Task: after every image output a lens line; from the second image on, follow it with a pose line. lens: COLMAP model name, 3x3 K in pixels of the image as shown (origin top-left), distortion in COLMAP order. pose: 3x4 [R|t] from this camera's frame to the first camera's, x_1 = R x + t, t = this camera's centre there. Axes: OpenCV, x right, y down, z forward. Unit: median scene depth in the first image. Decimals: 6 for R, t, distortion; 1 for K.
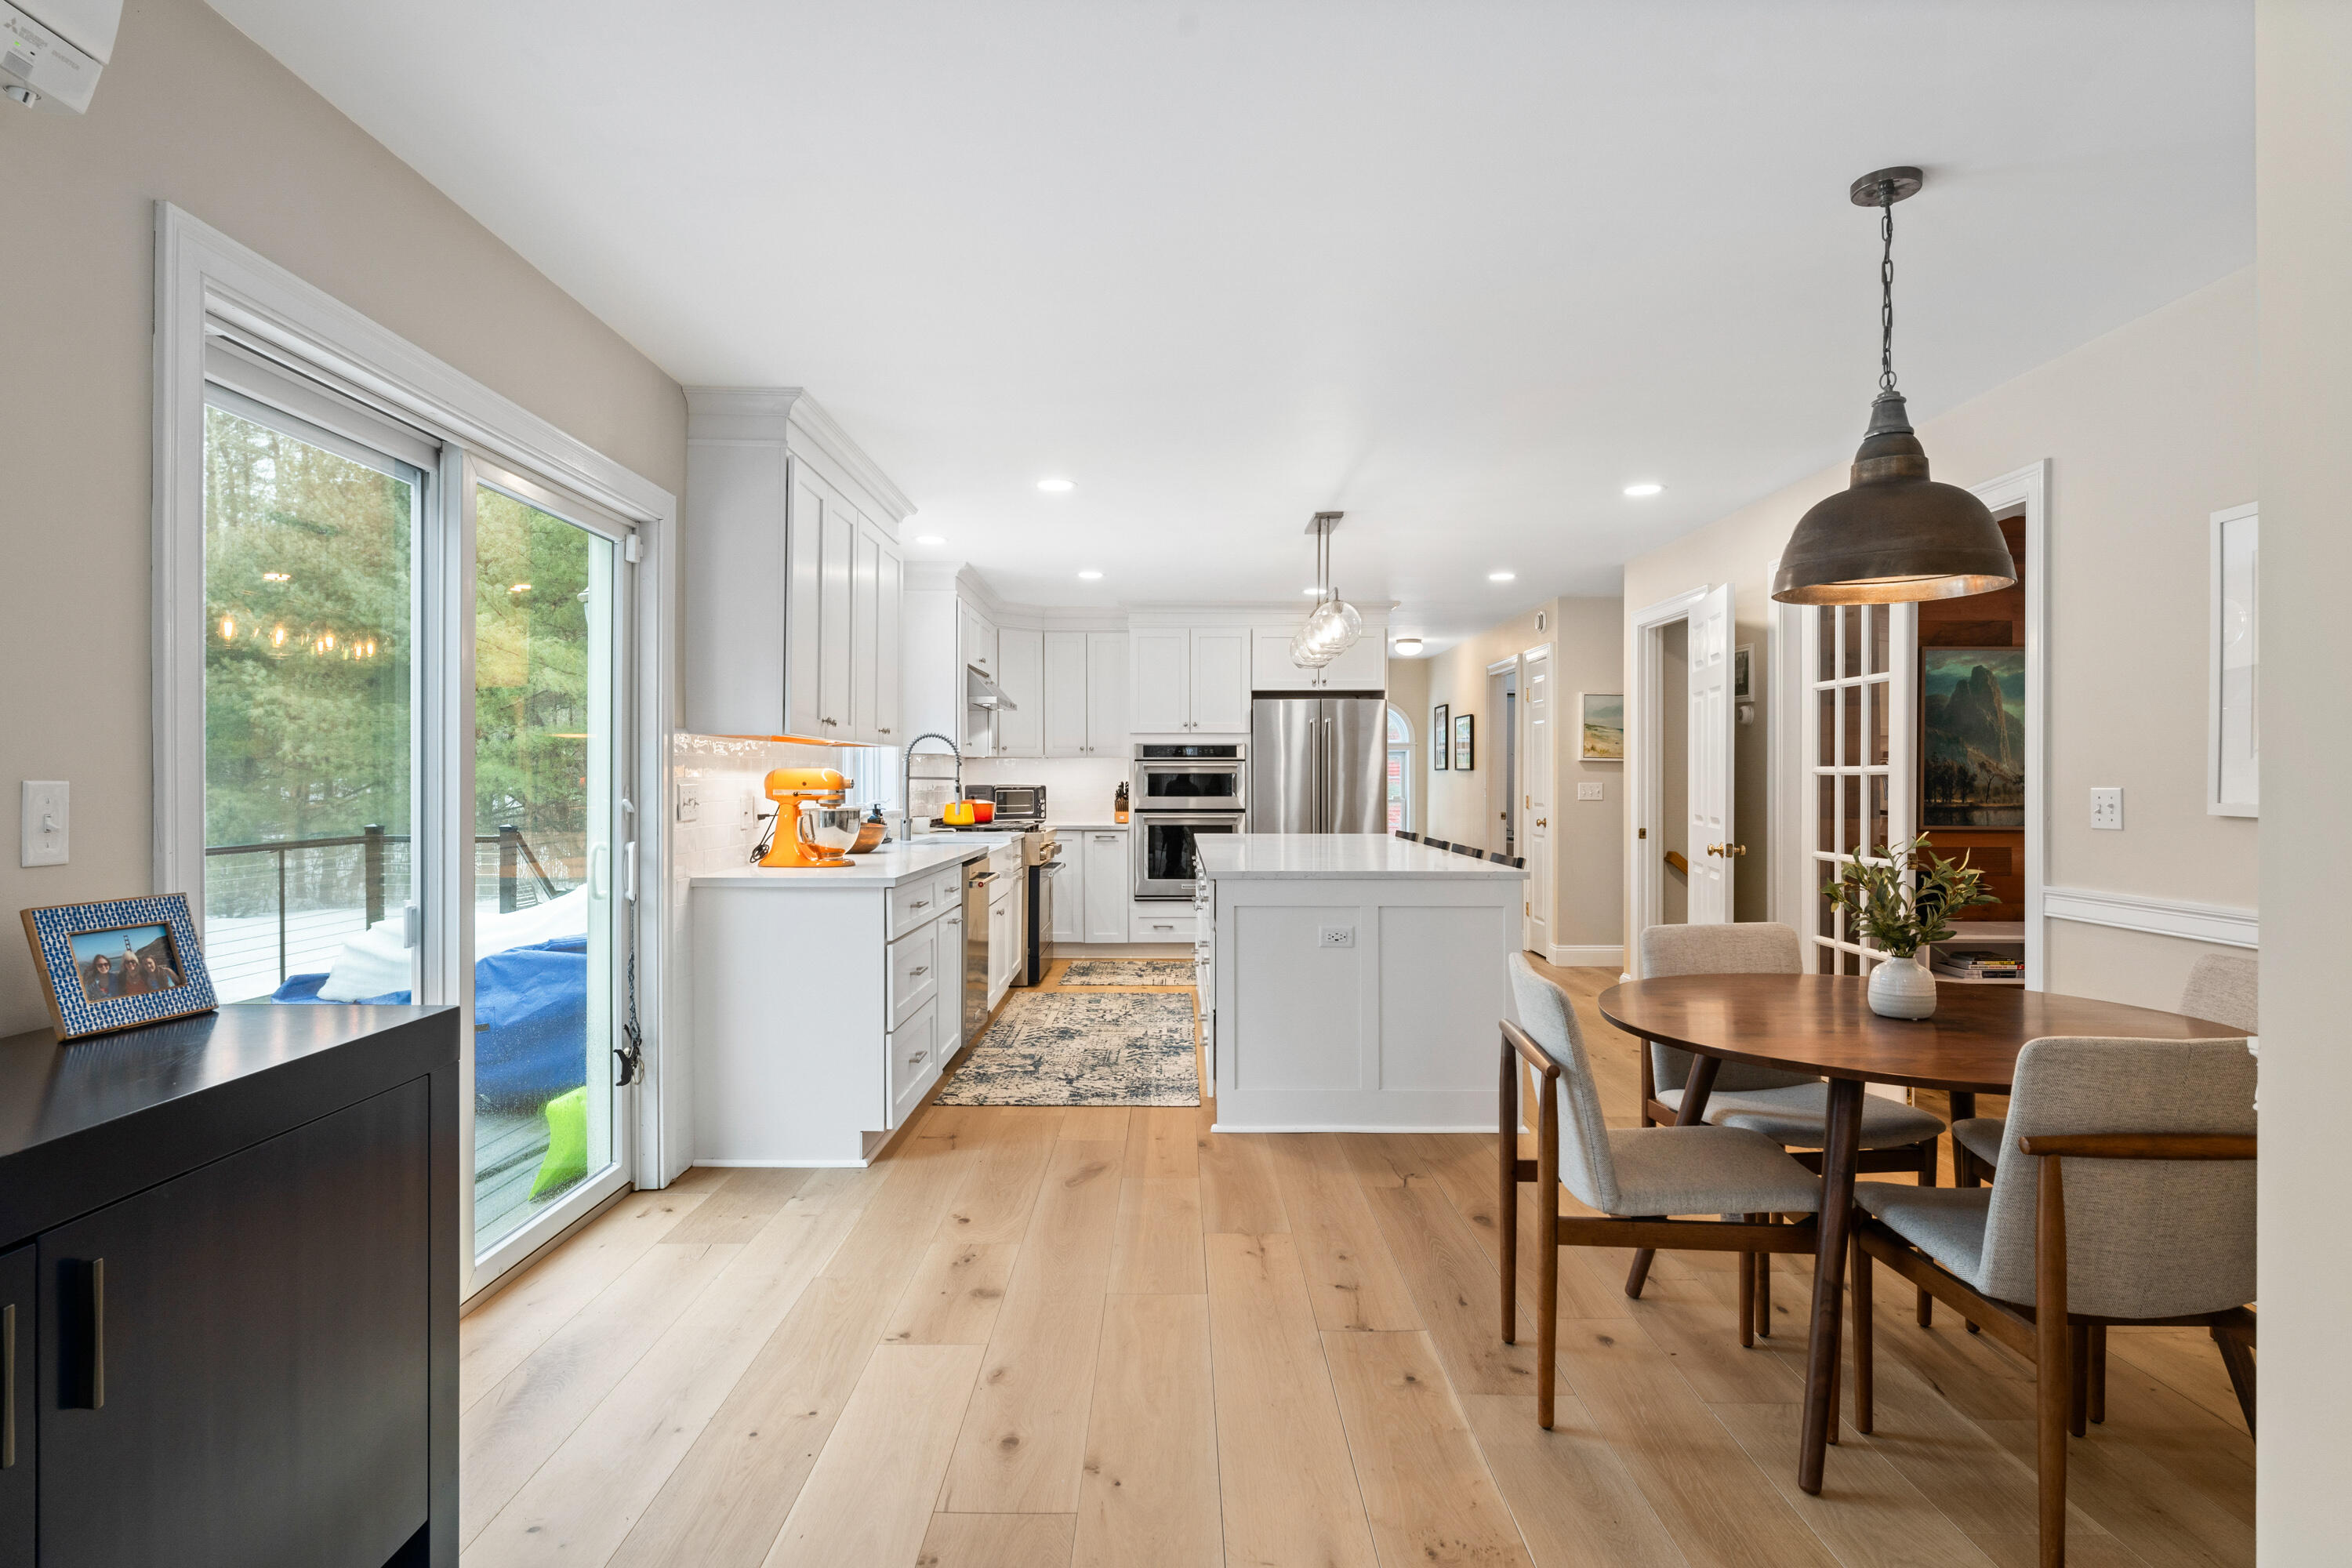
lens RADIAL K [[1280.8, 0, 1178.0], [0, 1280.8, 783.9], [0, 0, 1]] dist [0.000050, 0.000163]
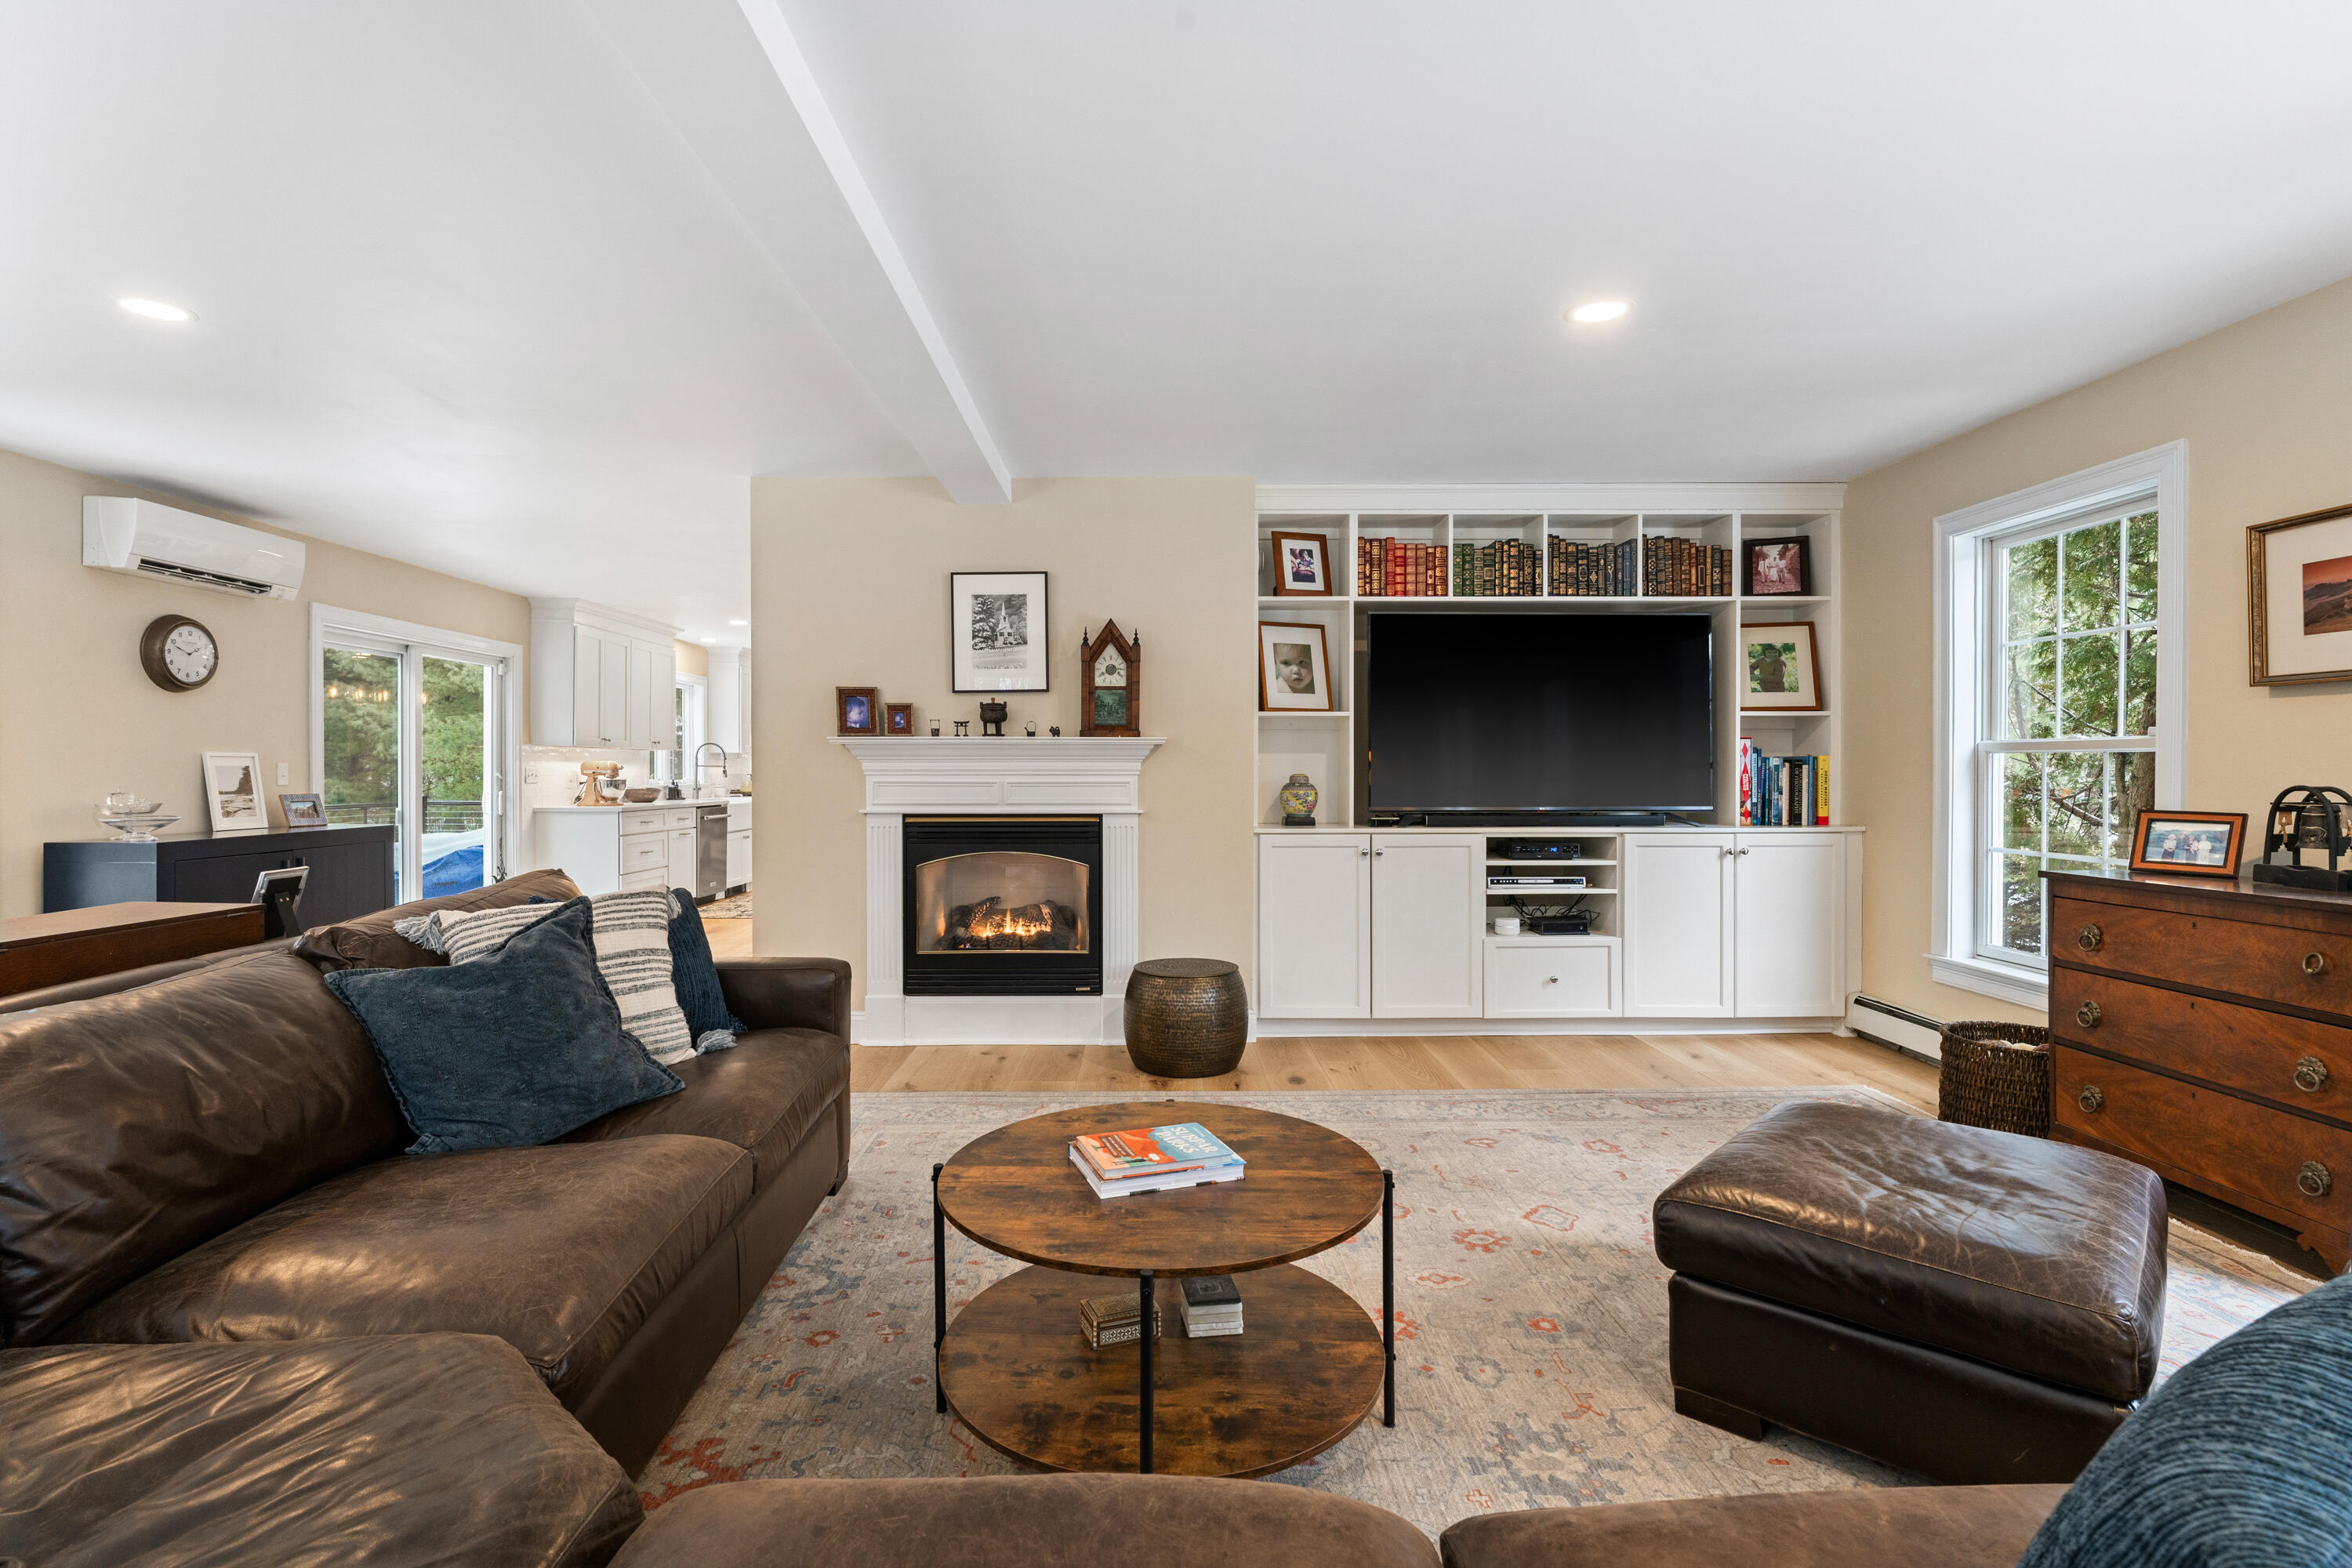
lens RADIAL K [[1089.5, 0, 1170.1], [0, 1089.5, 782.1], [0, 0, 1]] dist [-0.001115, -0.000013]
pose [[0.999904, -0.002034, 0.013710, 0.760558], [0.001953, 0.999981, 0.005876, 0.017613], [-0.013722, -0.005849, 0.999889, -1.009730]]
